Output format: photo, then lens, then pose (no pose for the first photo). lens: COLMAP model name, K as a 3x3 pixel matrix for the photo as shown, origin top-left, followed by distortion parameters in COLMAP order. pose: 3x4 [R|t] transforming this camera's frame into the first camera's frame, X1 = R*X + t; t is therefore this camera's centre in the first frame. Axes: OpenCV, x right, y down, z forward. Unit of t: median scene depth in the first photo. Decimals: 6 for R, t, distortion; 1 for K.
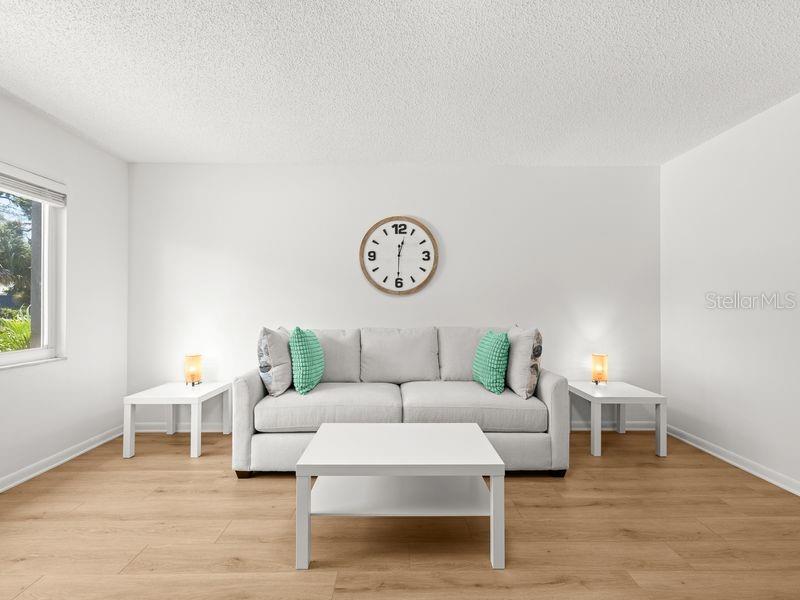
lens RADIAL K [[358.4, 0, 399.8], [0, 358.4, 305.5], [0, 0, 1]] dist [0.001079, -0.000007]
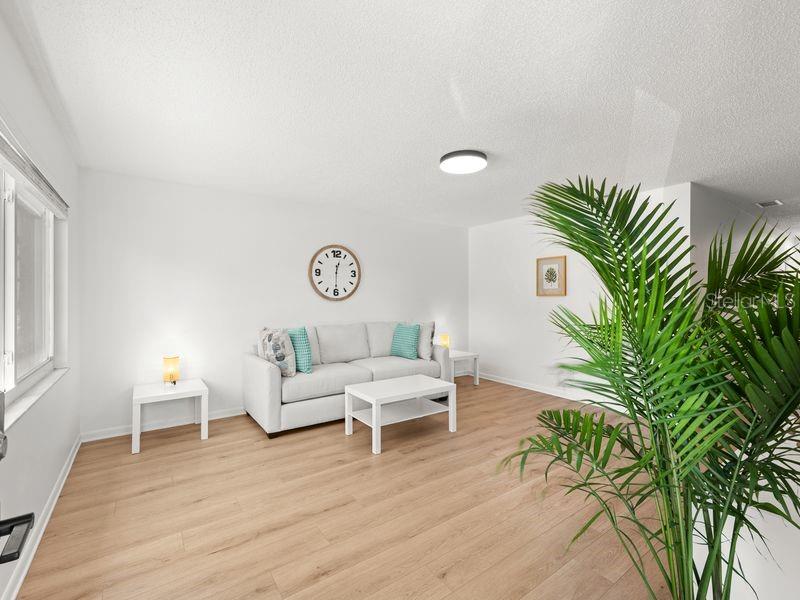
lens RADIAL K [[358.4, 0, 396.3], [0, 358.4, 300.0], [0, 0, 1]] dist [0.001079, -0.000007]
pose [[0.828072, -0.004836, 0.560602, -0.658379], [0.001562, 0.999979, 0.006320, -0.046380], [-0.560620, -0.004358, 0.828062, -0.325421]]
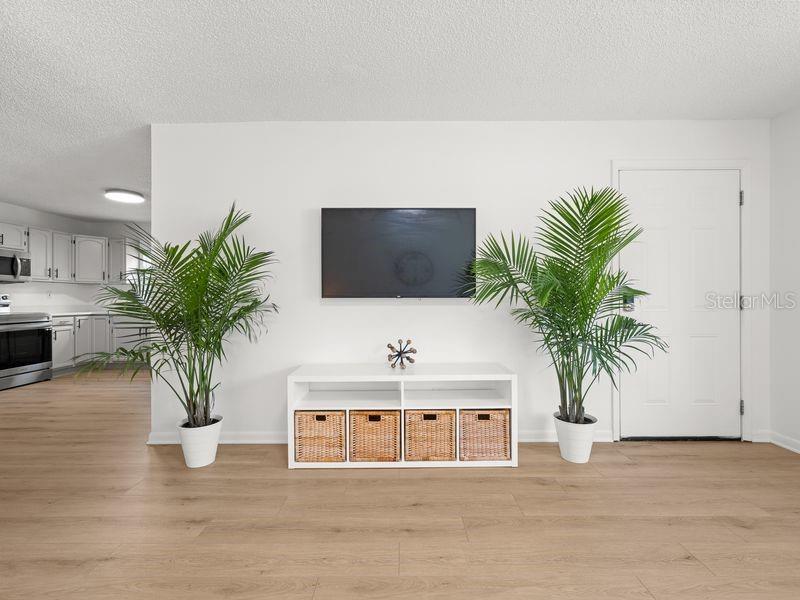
lens RADIAL K [[358.4, 0, 400.7], [0, 358.4, 298.5], [0, 0, 1]] dist [0.001079, -0.000007]
pose [[-0.999837, 0.000454, 0.018069, 0.112243], [0.000410, 0.999997, -0.002436, 0.018736], [-0.018070, -0.002429, -0.999834, 0.611145]]
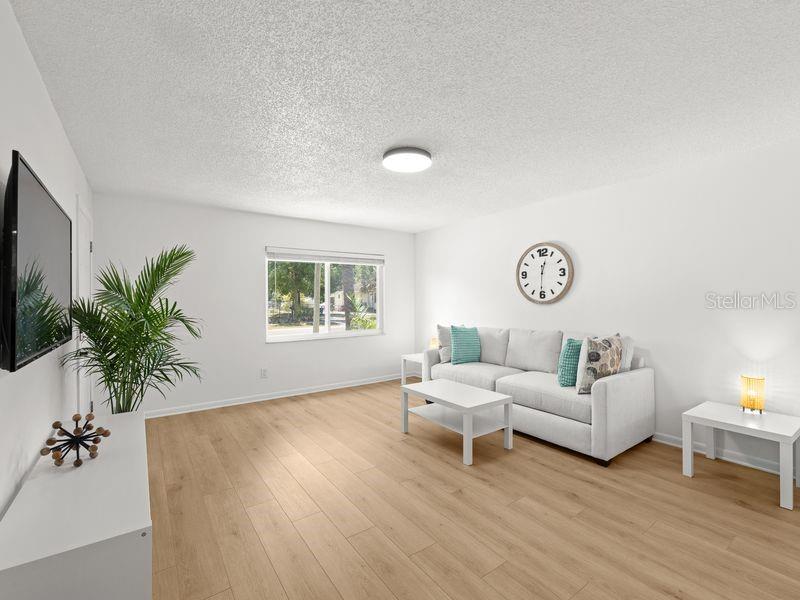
lens RADIAL K [[358.4, 0, 402.2], [0, 358.4, 299.7], [0, 0, 1]] dist [0.001079, -0.000007]
pose [[0.576035, -0.006798, -0.817397, 0.836550], [0.008285, 0.999963, -0.002478, -0.051894], [0.817383, -0.005345, 0.576069, -0.160809]]
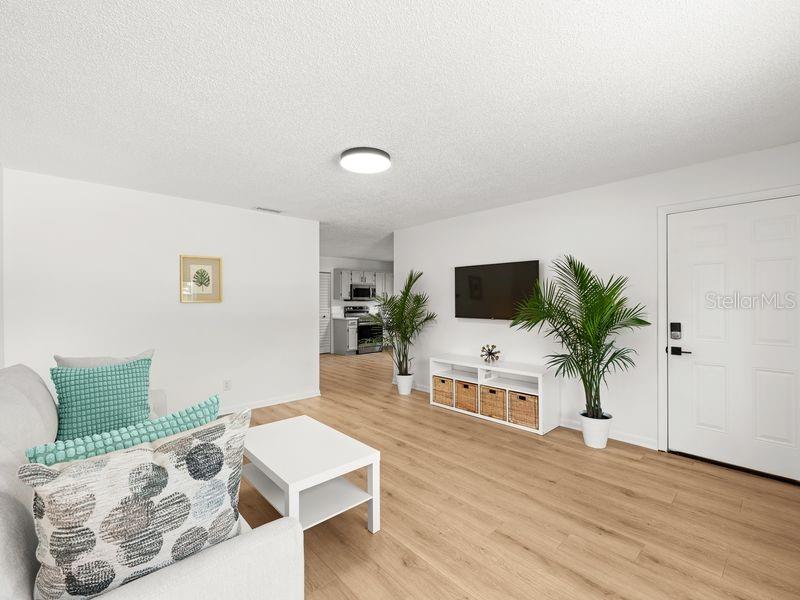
lens RADIAL K [[358.4, 0, 398.8], [0, 358.4, 302.3], [0, 0, 1]] dist [0.001079, -0.000007]
pose [[-0.661950, -0.004978, 0.749531, -0.698947], [-0.000452, 0.999980, 0.006242, -0.062100], [-0.749547, 0.003793, -0.661940, 0.961006]]
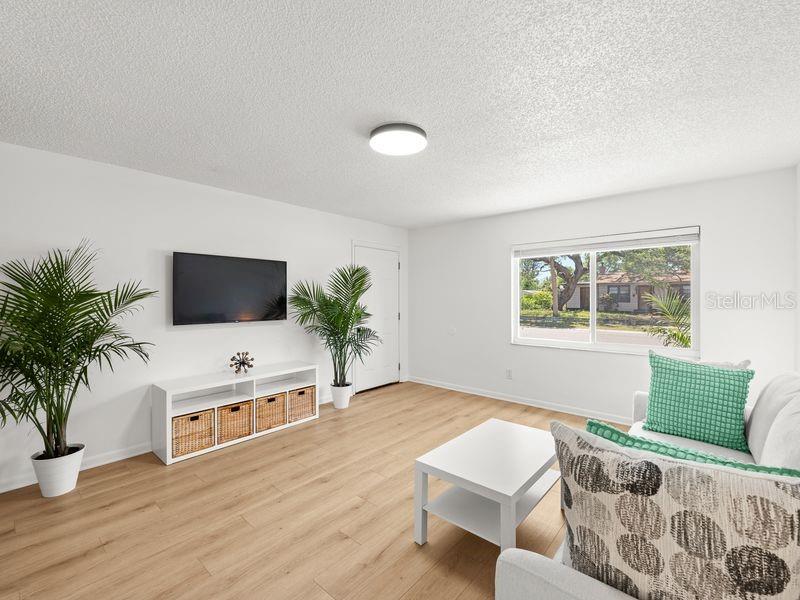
lens RADIAL K [[358.4, 0, 401.5], [0, 358.4, 300.8], [0, 0, 1]] dist [0.001079, -0.000007]
pose [[-0.666821, 0.003672, -0.745209, 0.668754], [0.000289, 0.999989, 0.004668, -0.063919], [0.745217, 0.002897, -0.666815, 0.956602]]
